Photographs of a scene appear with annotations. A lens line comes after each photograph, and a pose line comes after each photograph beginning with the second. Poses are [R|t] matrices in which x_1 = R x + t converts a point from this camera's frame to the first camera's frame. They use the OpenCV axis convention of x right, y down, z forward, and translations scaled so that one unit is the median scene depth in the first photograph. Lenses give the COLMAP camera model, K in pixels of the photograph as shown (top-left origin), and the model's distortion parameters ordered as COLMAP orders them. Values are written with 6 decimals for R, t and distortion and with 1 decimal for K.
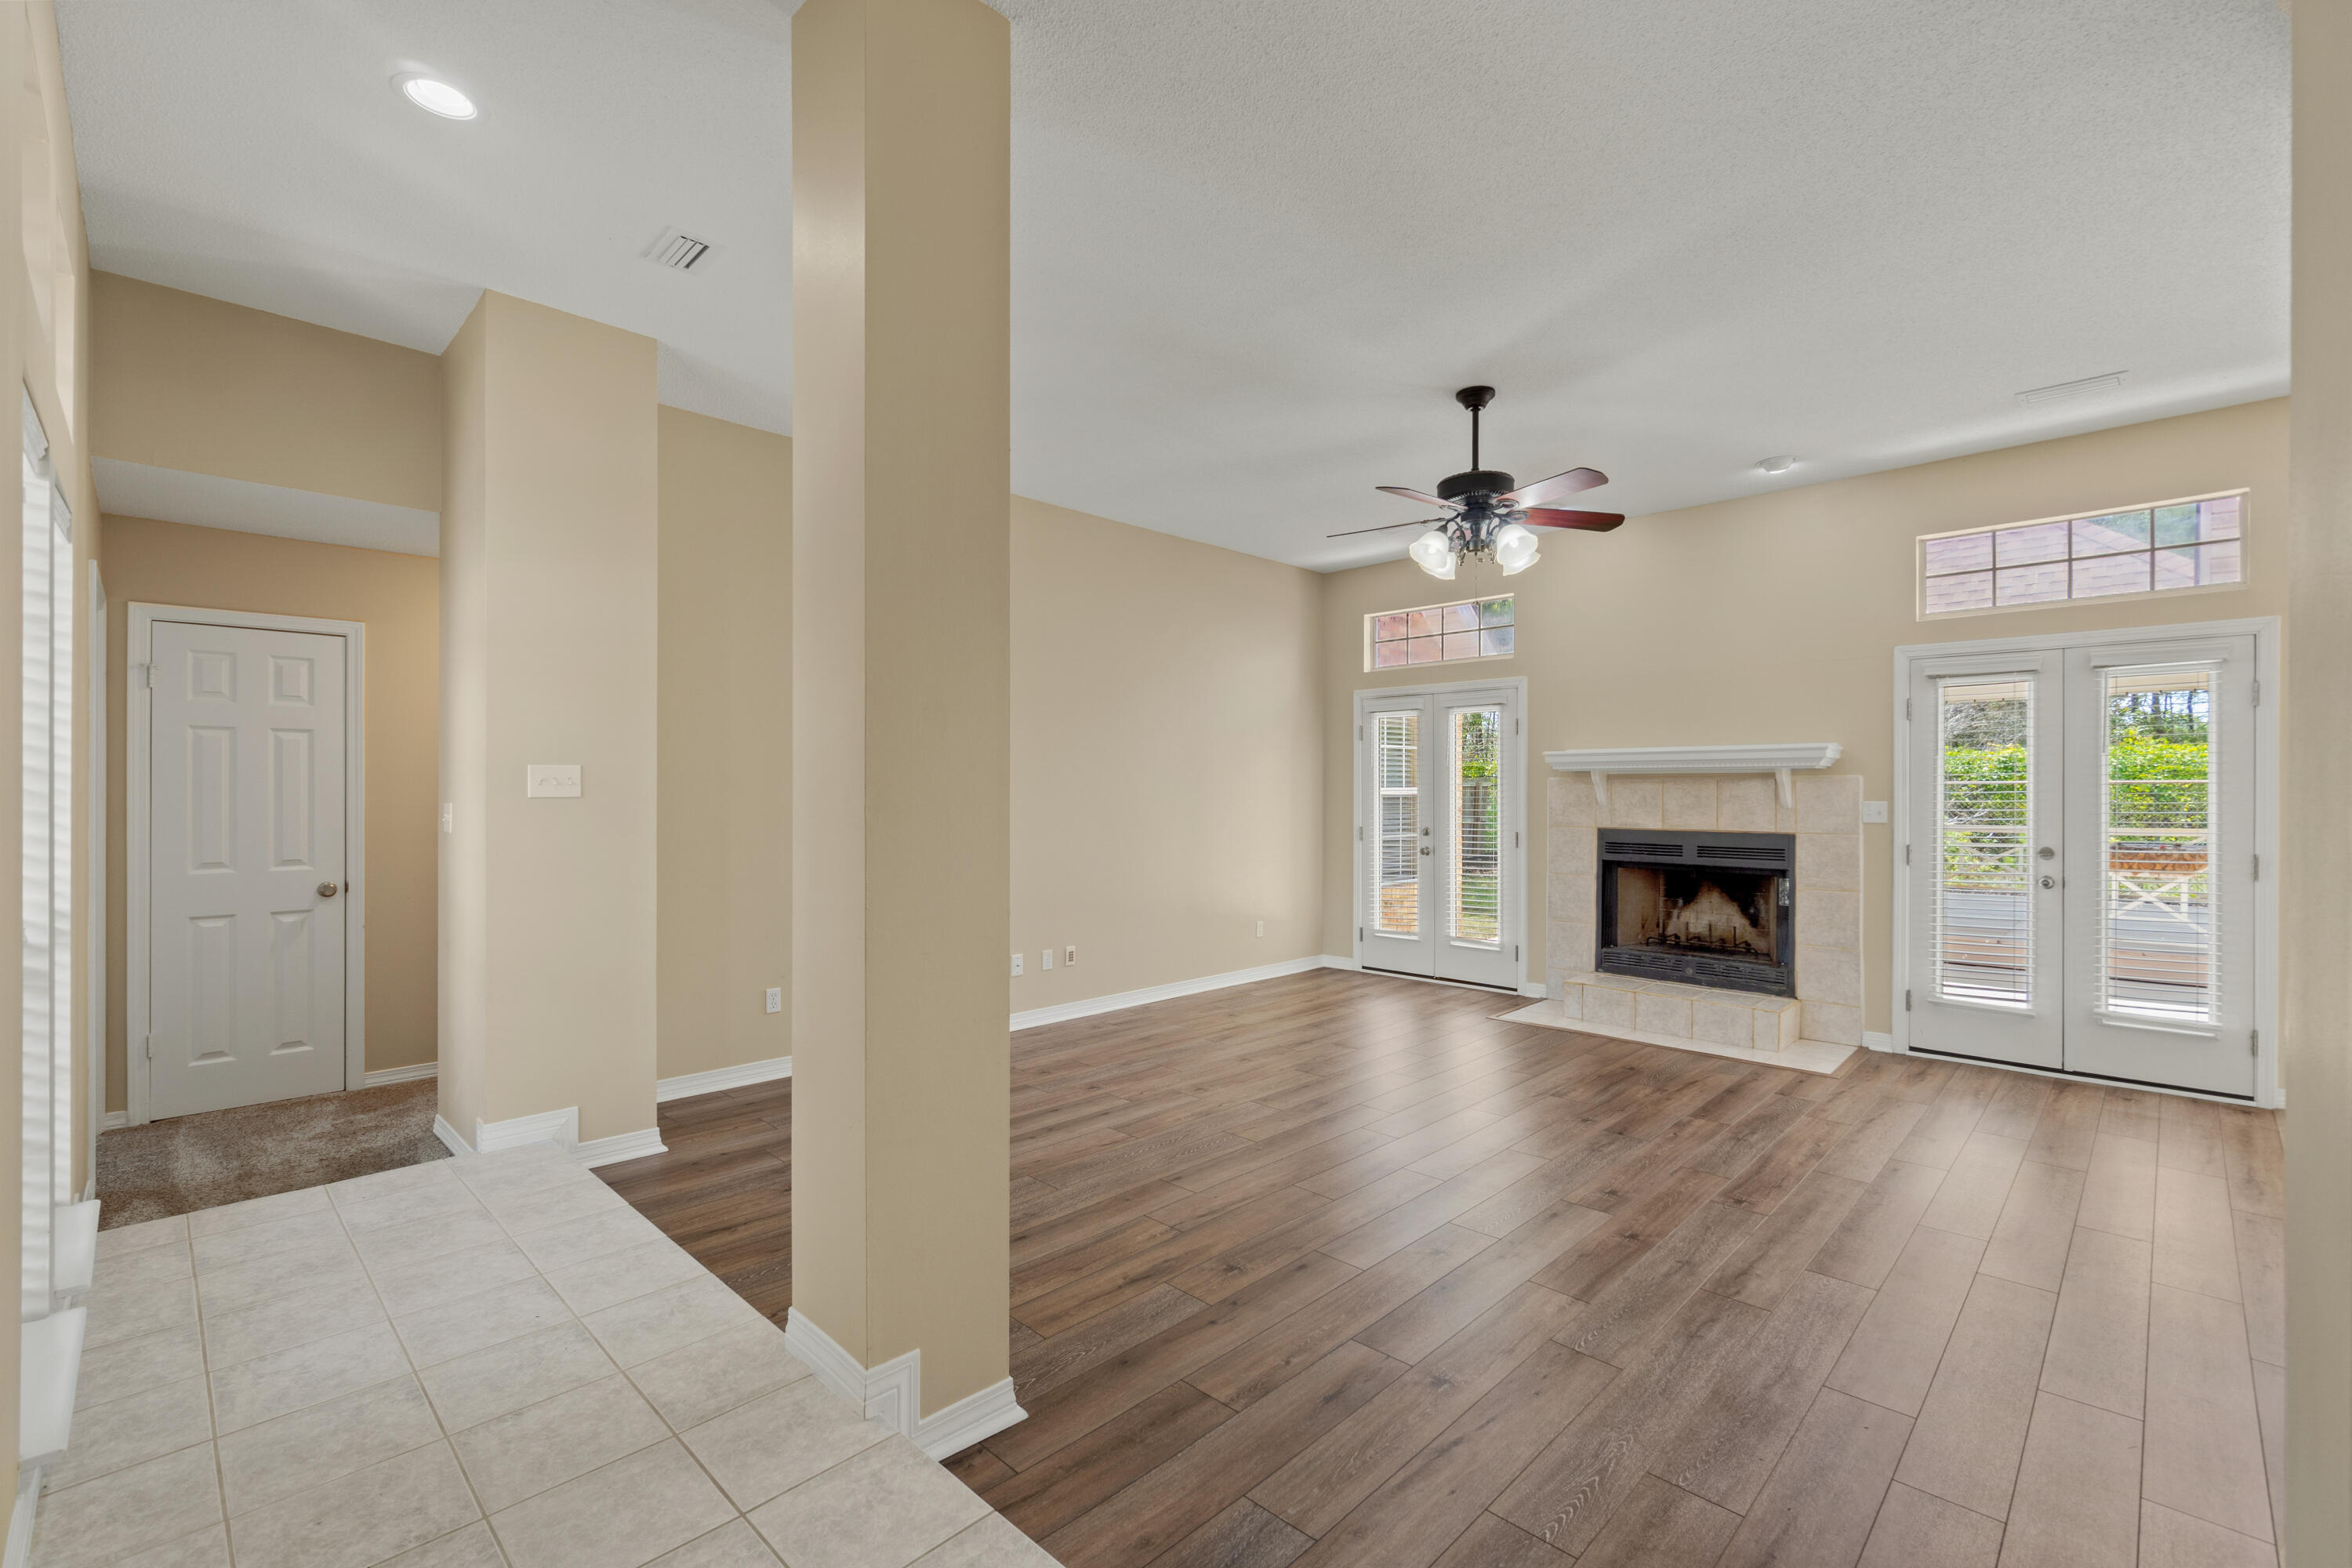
lens RADIAL K [[1020.5, 0, 1182.6], [0, 1020.5, 788.1], [0, 0, 1]] dist [0.000221, -0.000436]
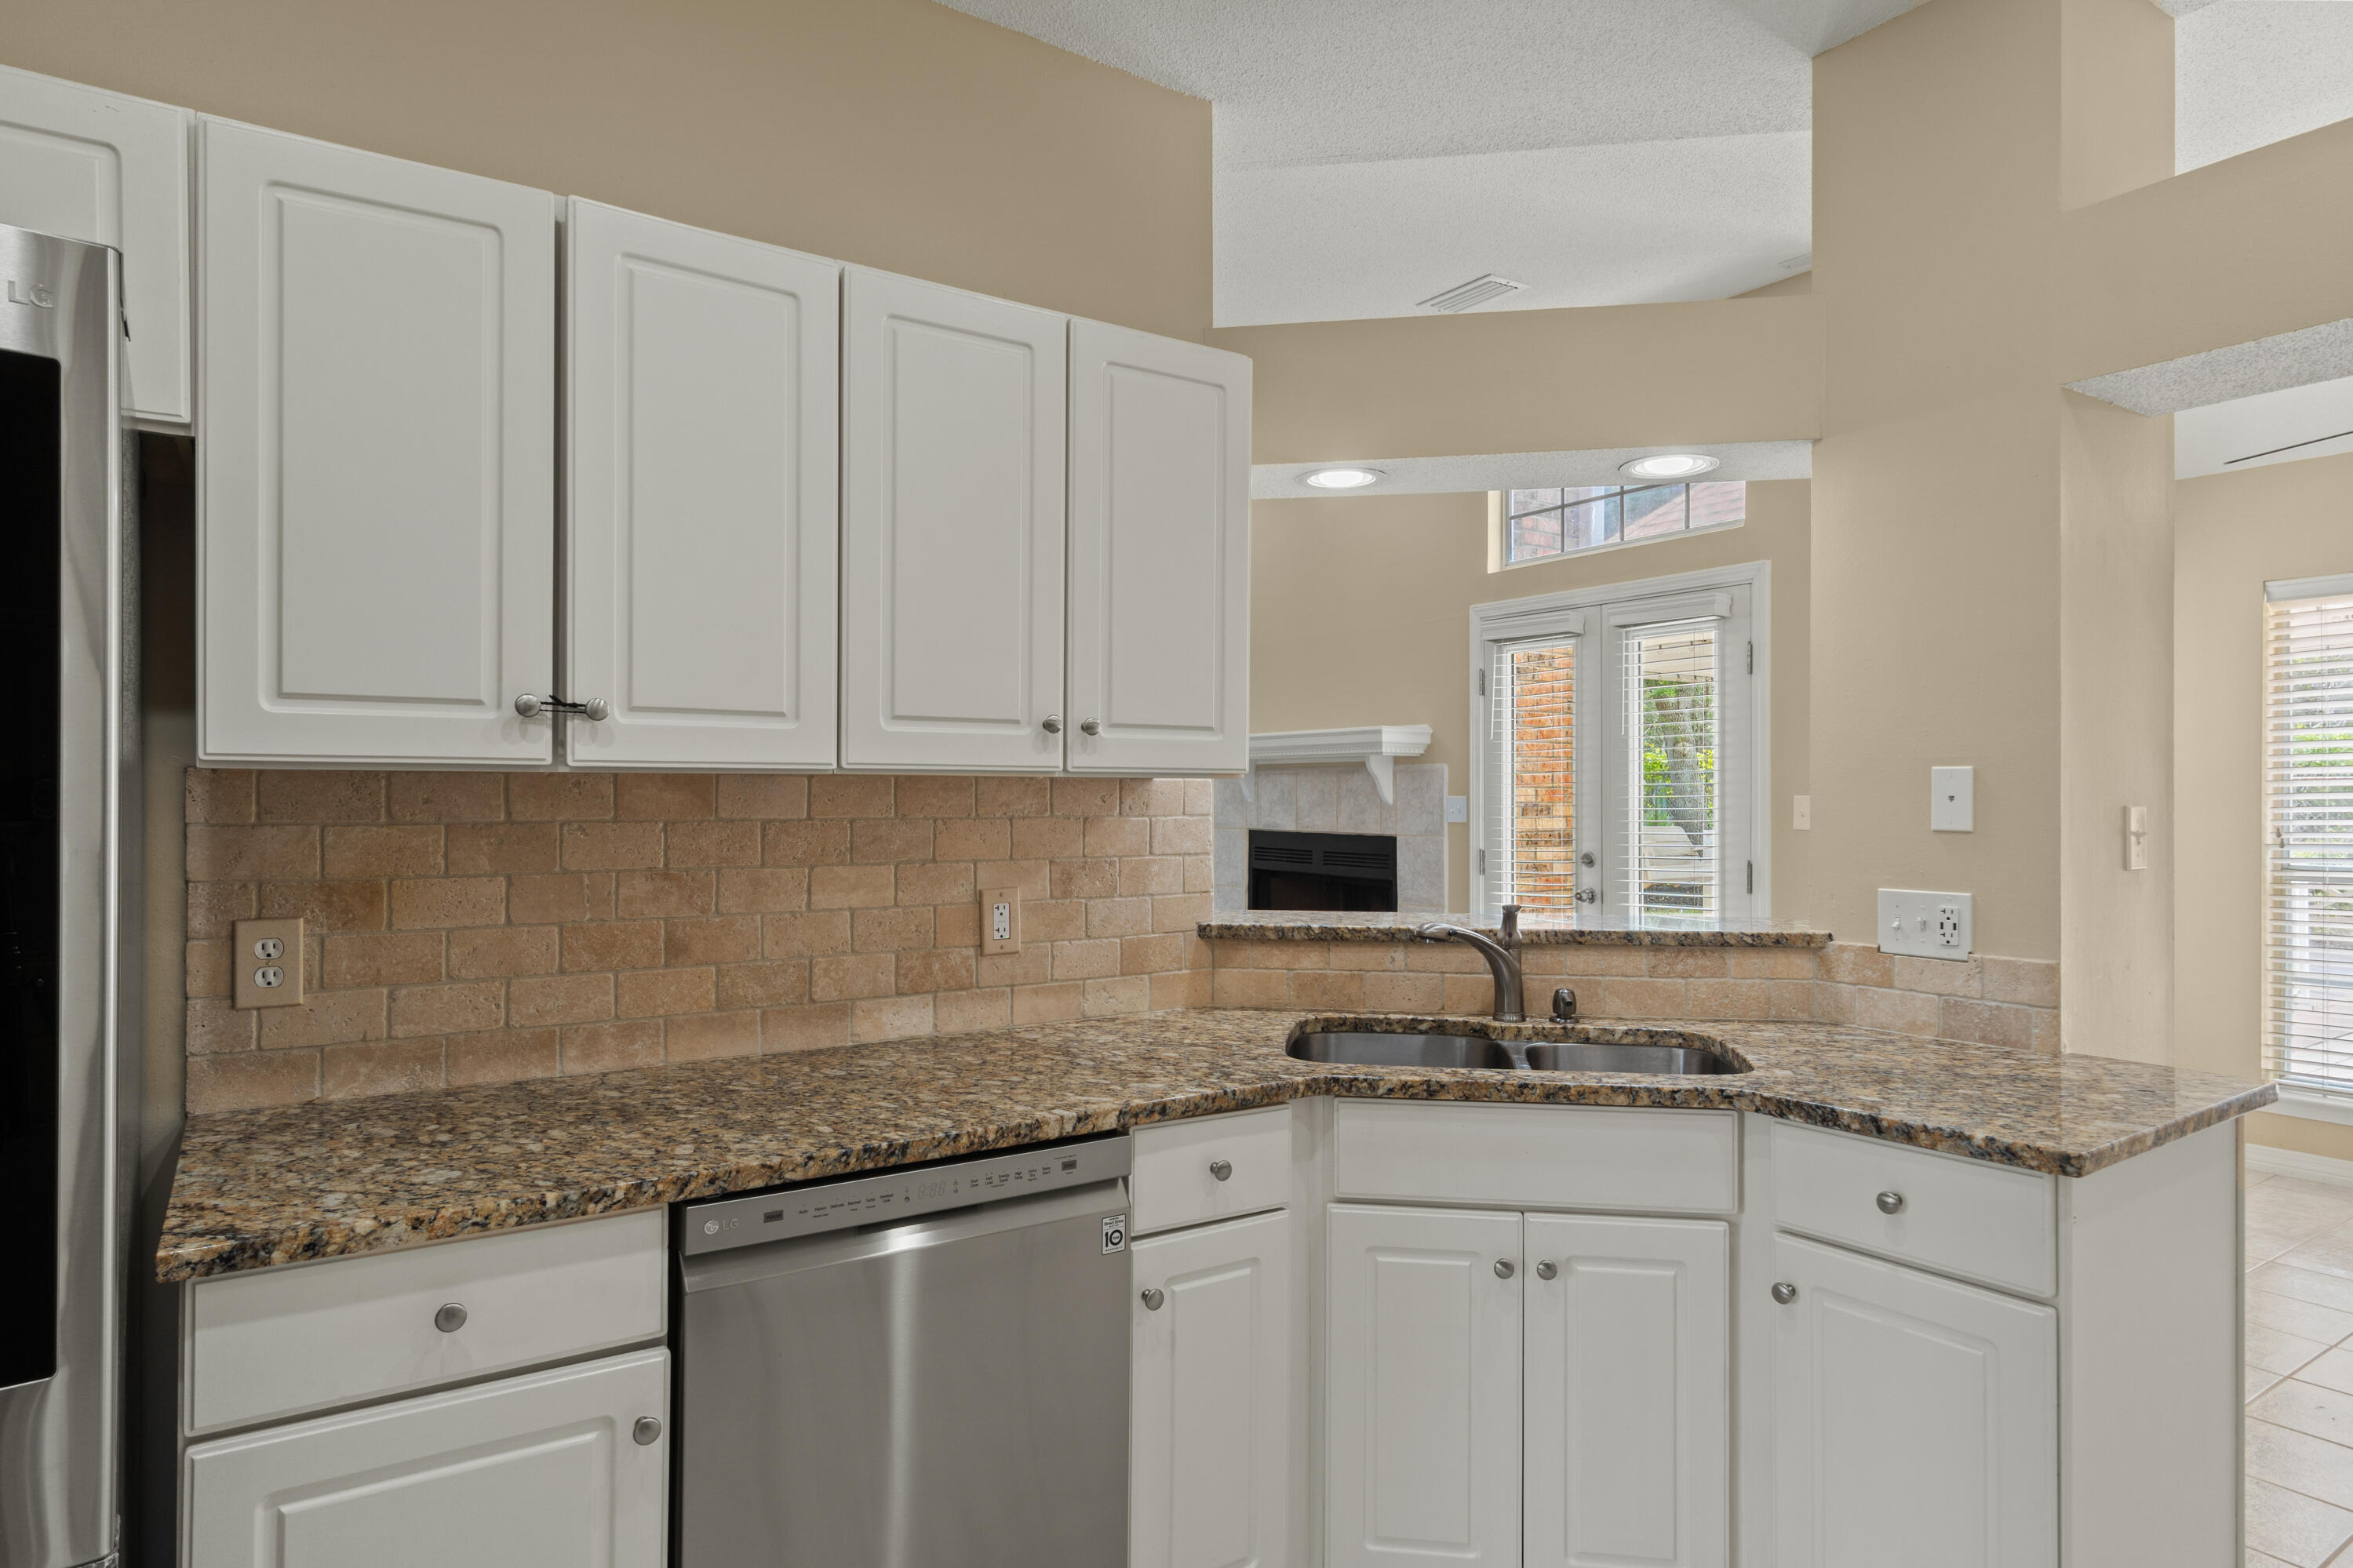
lens RADIAL K [[1356.3, 0, 1180.9], [0, 1356.3, 785.7], [0, 0, 1]] dist [0.001850, -0.000552]
pose [[0.980612, -0.001301, -0.195957, 0.654858], [0.000921, 0.999998, -0.002028, 0.006395], [0.195959, 0.001808, 0.980610, -0.100215]]
